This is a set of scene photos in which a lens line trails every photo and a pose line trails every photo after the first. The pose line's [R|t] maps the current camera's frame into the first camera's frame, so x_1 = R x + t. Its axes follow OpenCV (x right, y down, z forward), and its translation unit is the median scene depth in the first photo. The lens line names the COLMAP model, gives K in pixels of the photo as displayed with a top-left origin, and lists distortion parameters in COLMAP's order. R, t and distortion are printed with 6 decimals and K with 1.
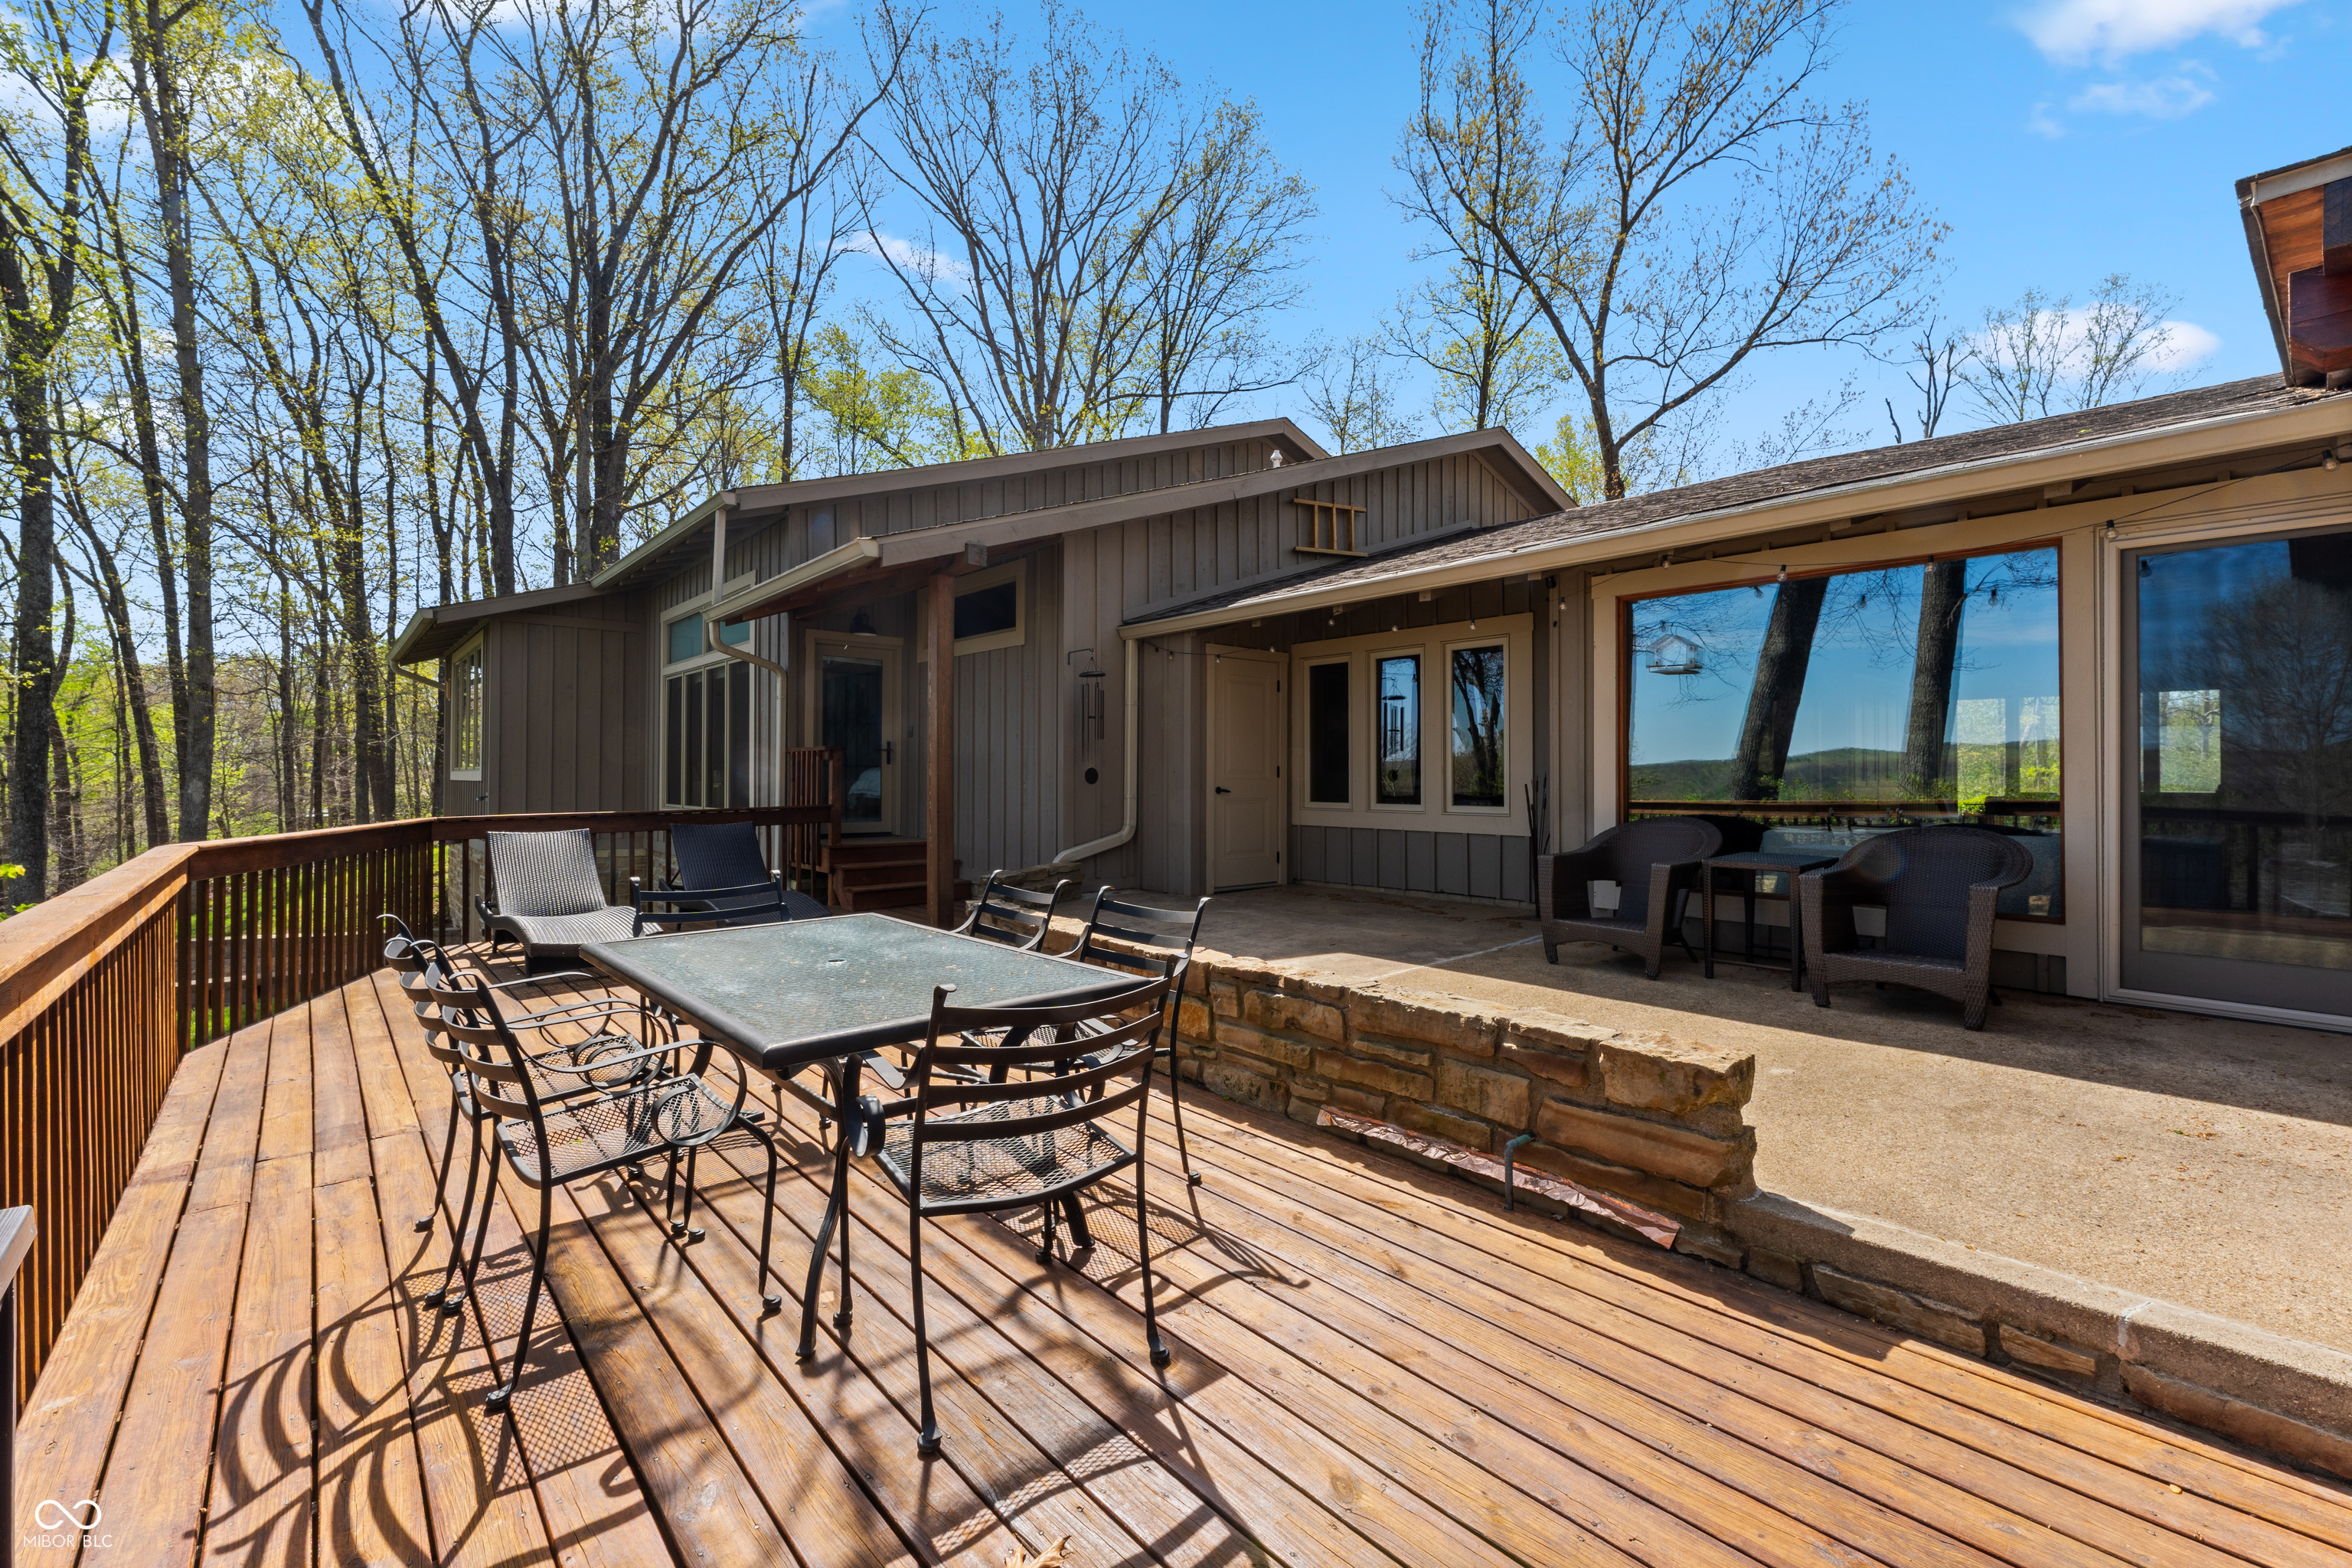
lens RADIAL K [[992.2, 0, 1172.2], [0, 992.2, 770.1], [0, 0, 1]] dist [0.006704, -0.000874]
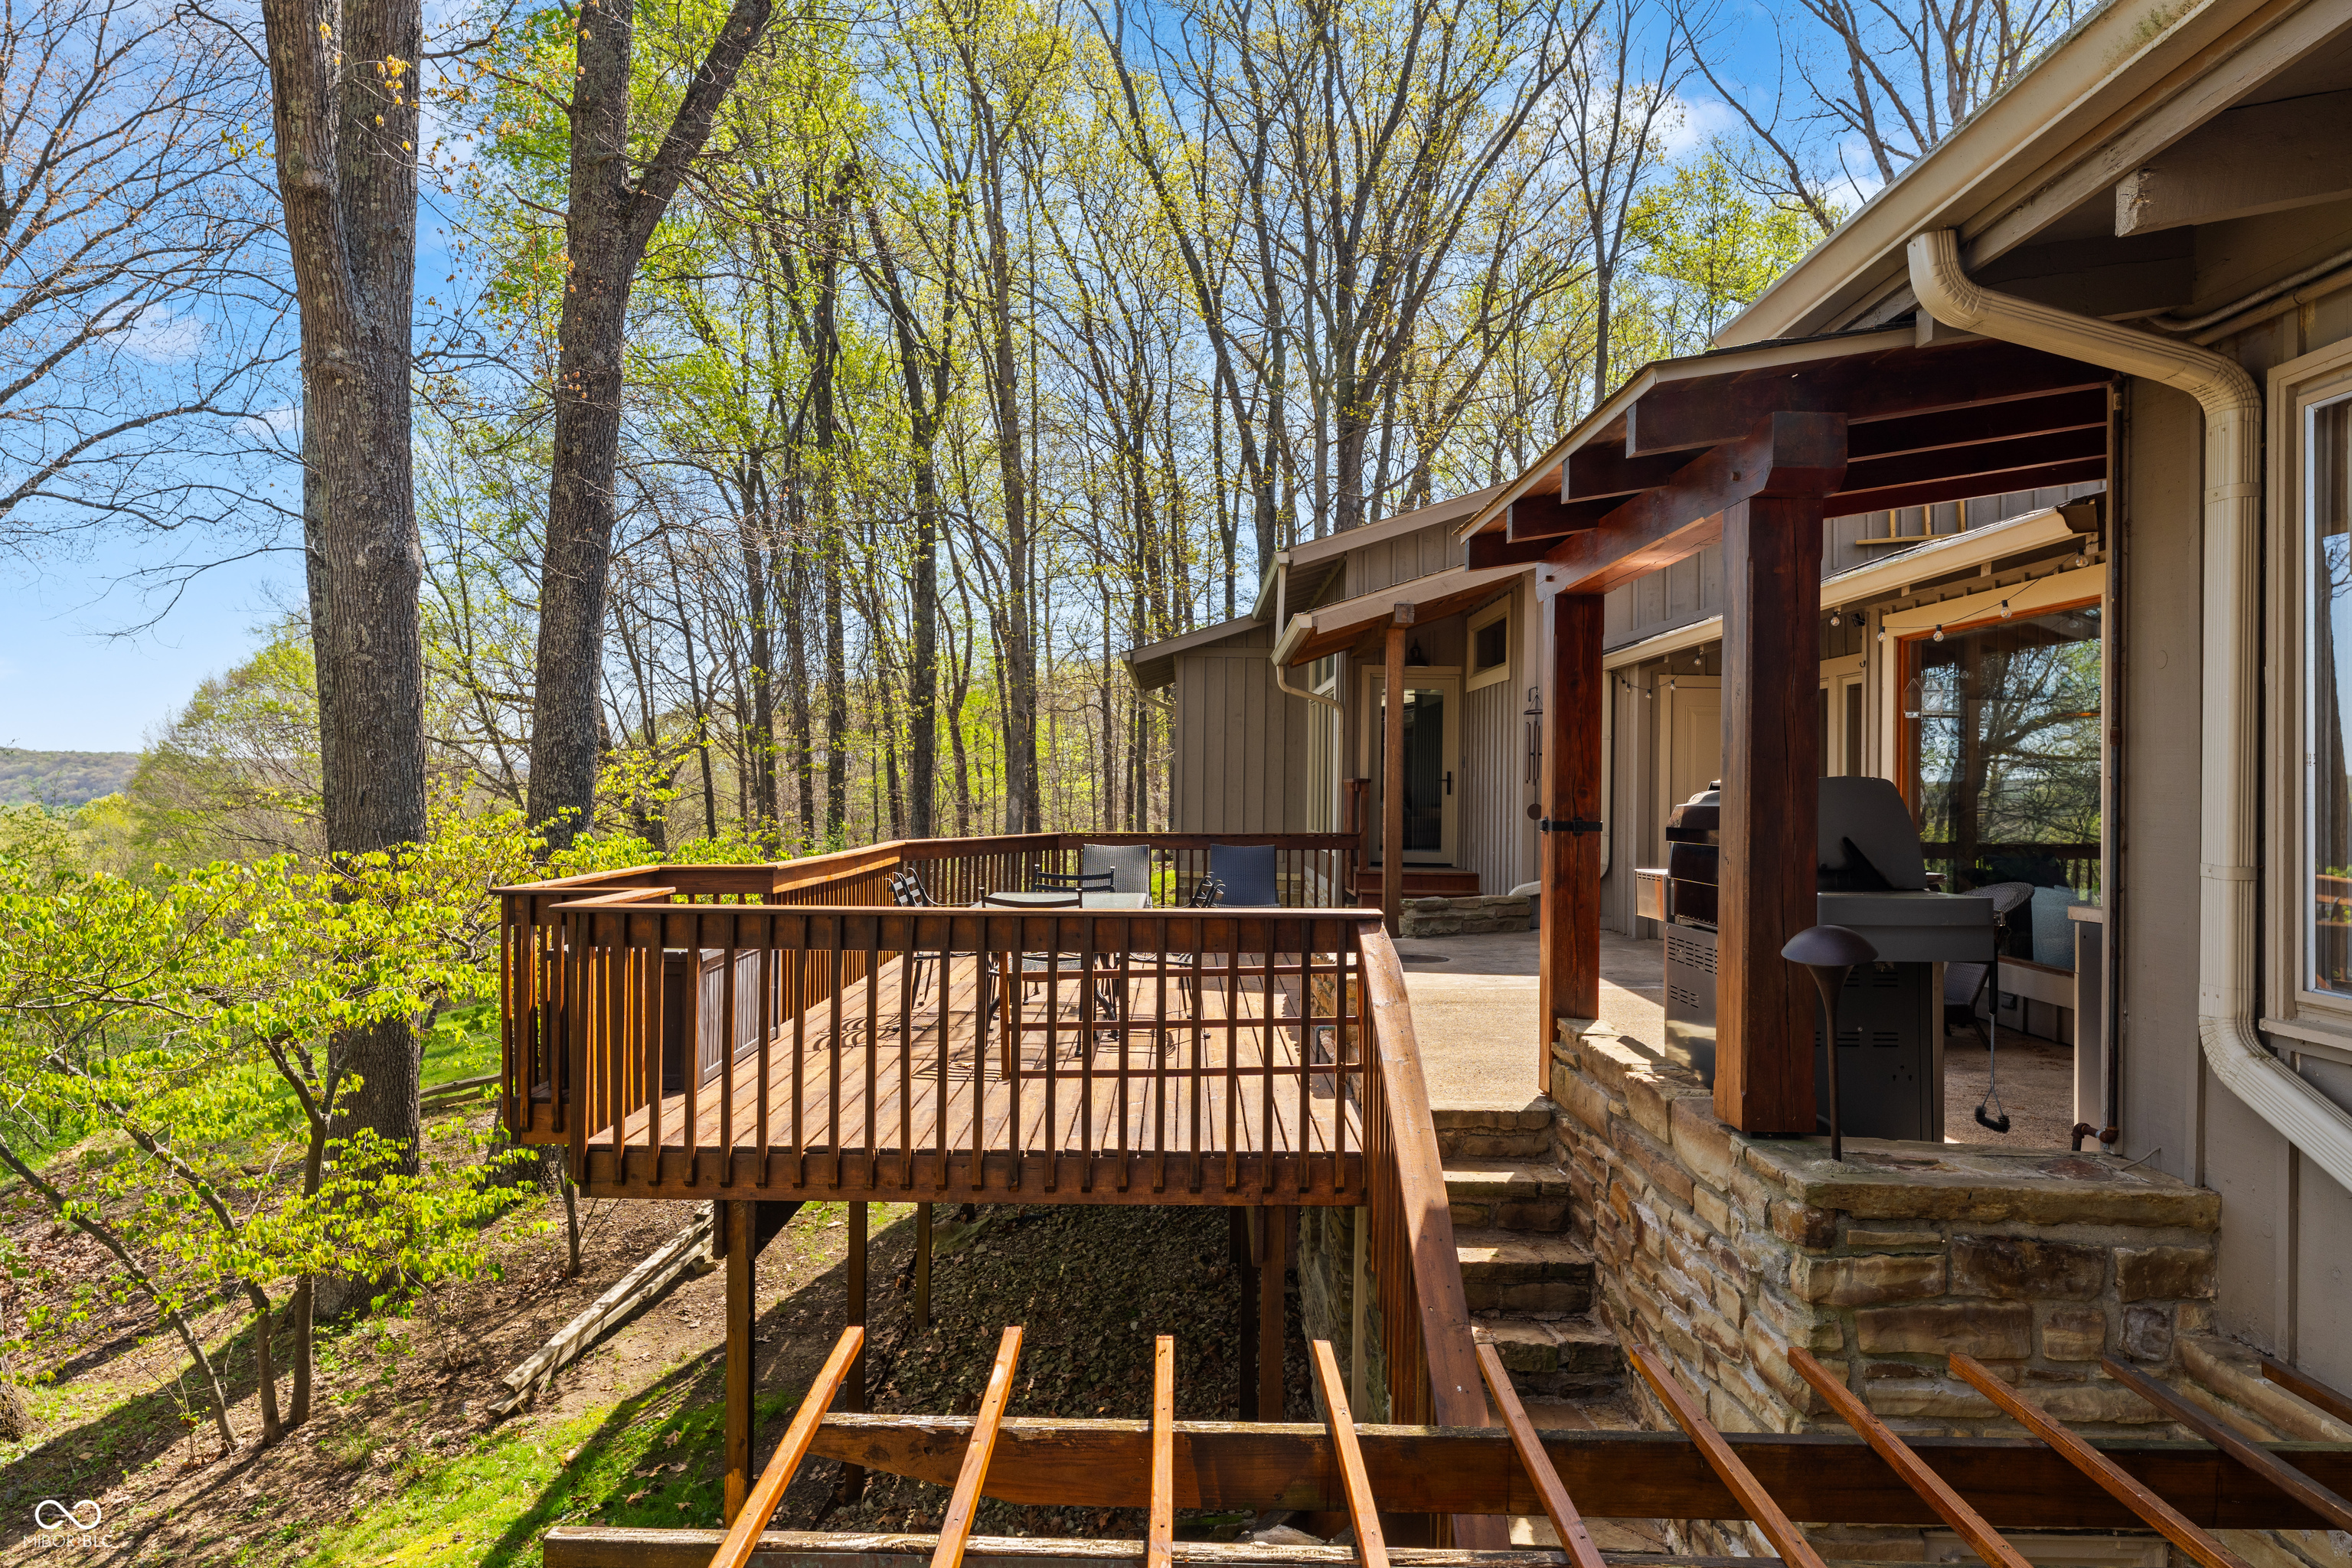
lens RADIAL K [[1582.1, 0, 1179.9], [0, 1582.1, 780.0], [0, 0, 1]] dist [-0.003557, -0.000276]
pose [[0.751746, 0.007213, -0.659413, 0.701295], [-0.009974, 0.999950, -0.000432, -0.021629], [0.659377, 0.006902, 0.751781, -0.455877]]
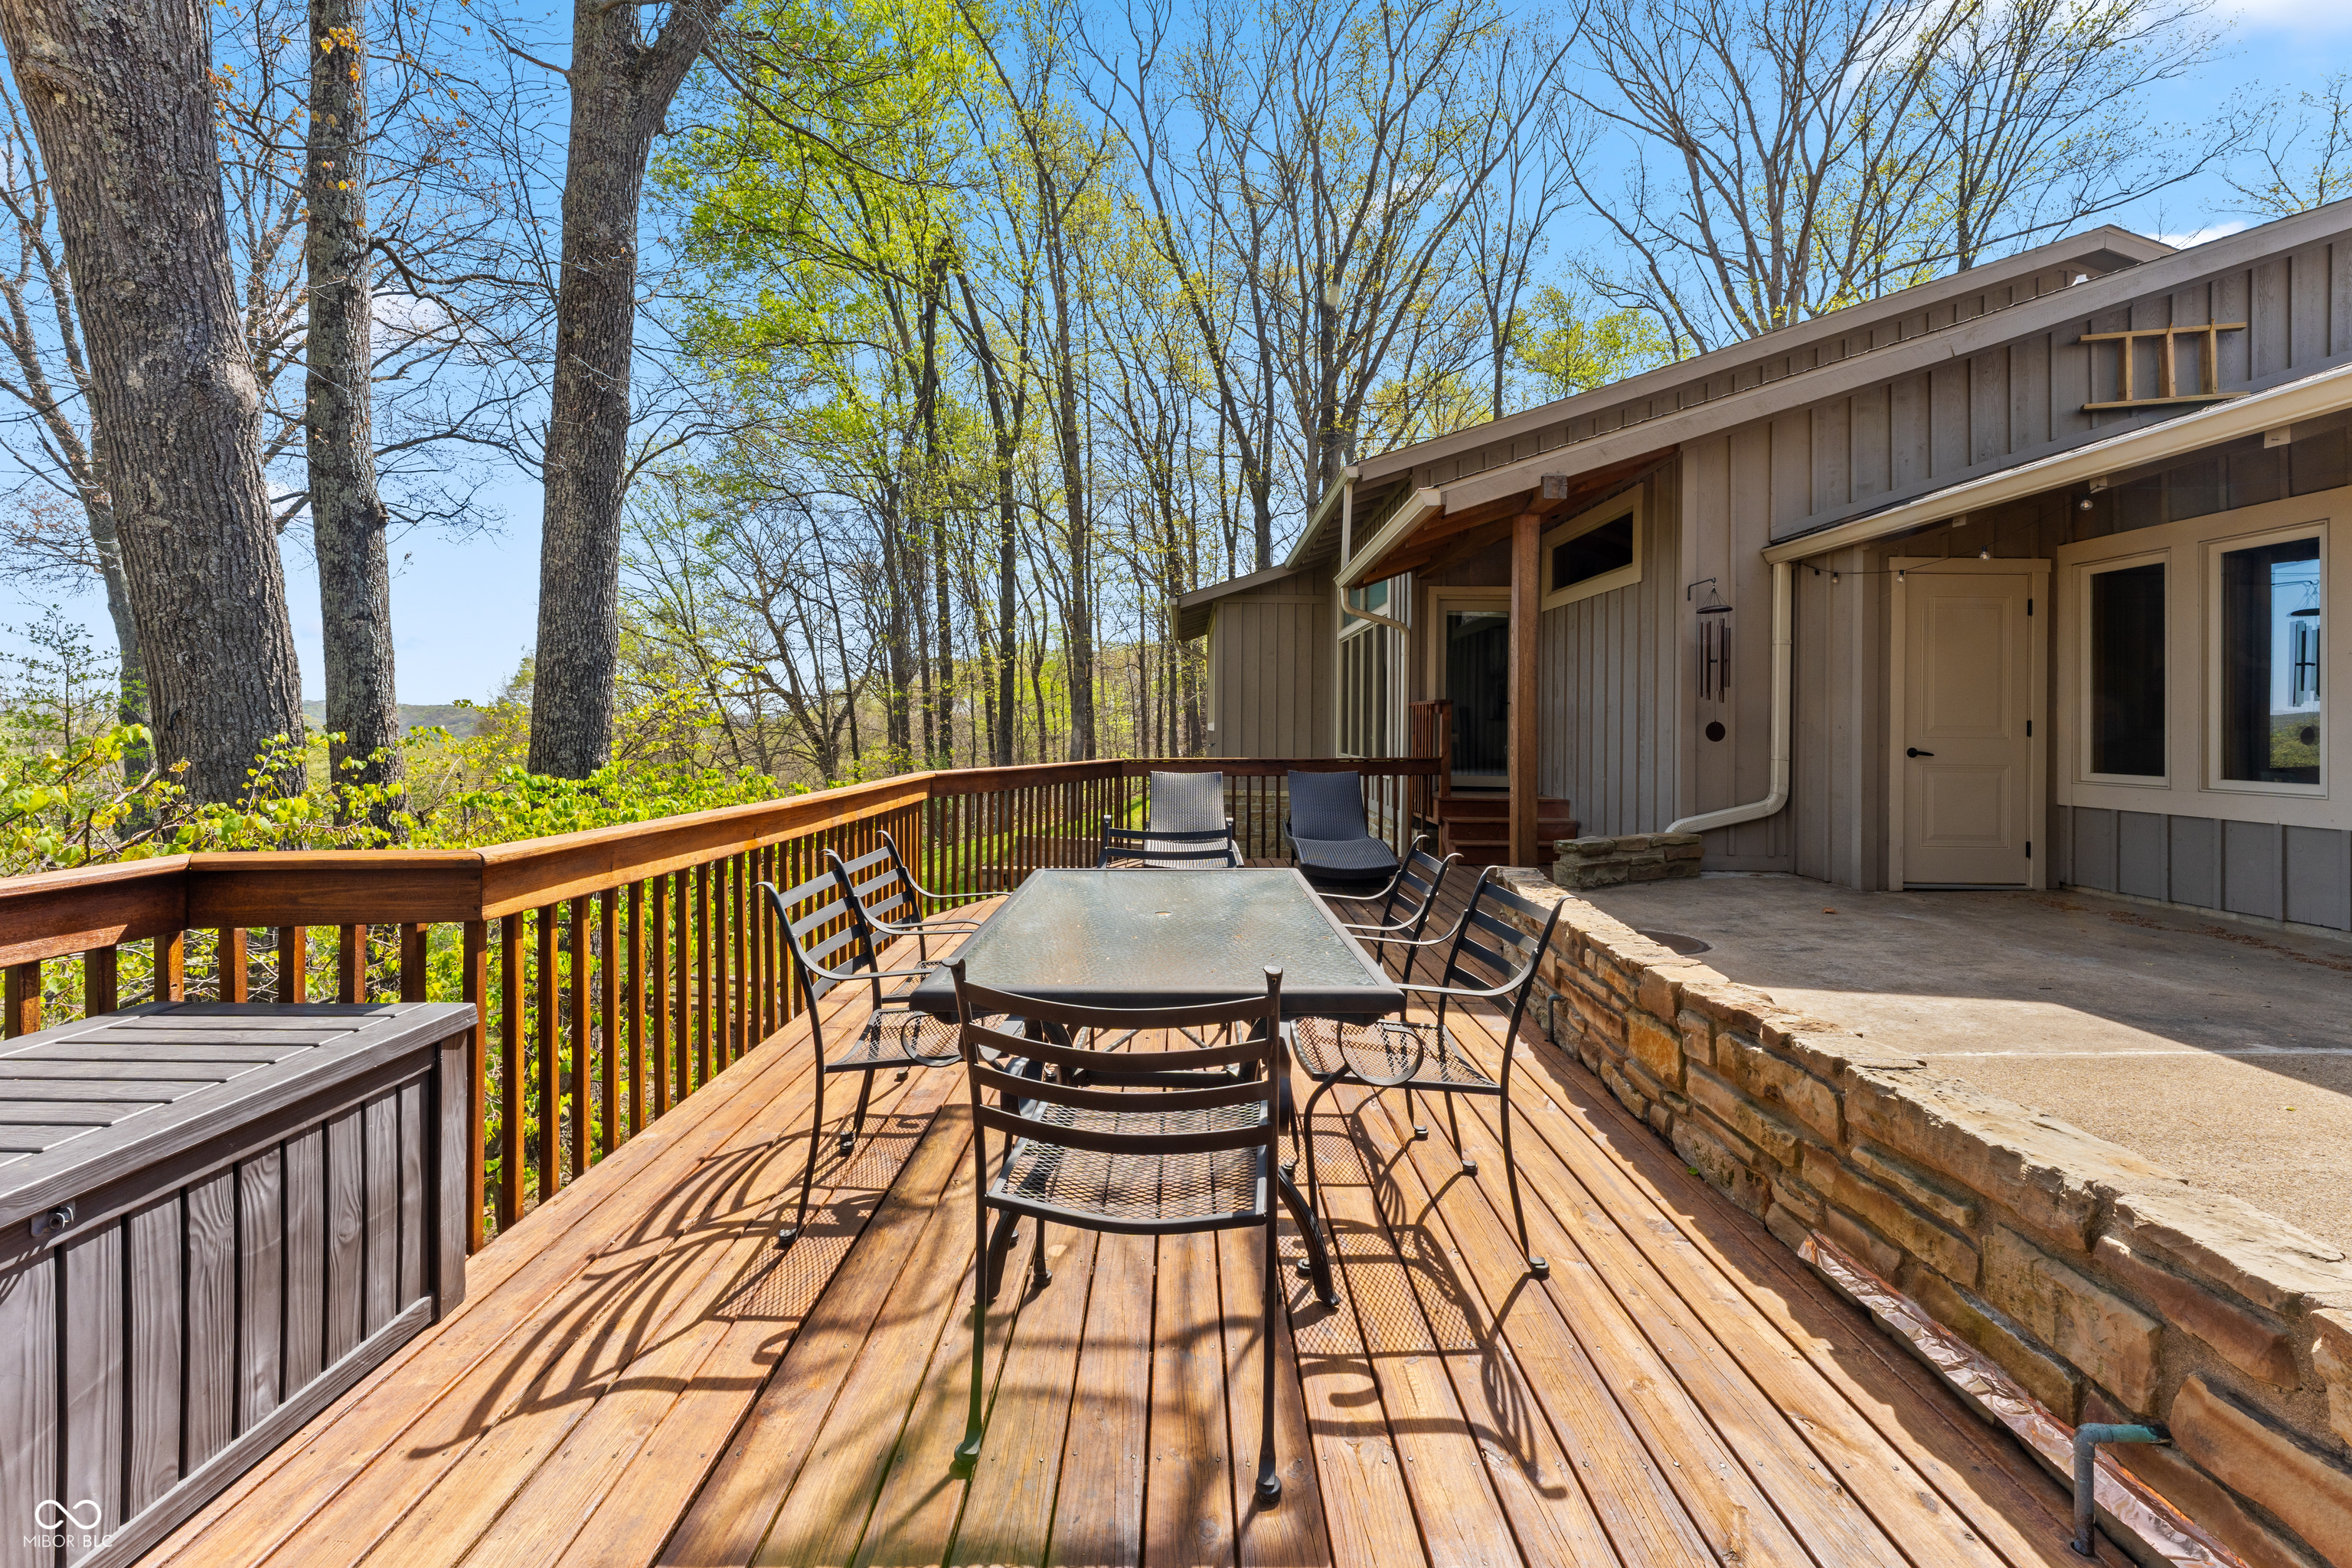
lens RADIAL K [[952.7, 0, 1186.1], [0, 952.7, 732.6], [0, 0, 1]] dist [0.000011, 0.000048]
pose [[0.757676, 0.010492, -0.652547, 0.104026], [-0.005155, 0.999936, 0.010092, 0.000630], [0.652611, -0.004283, 0.757681, 0.104031]]
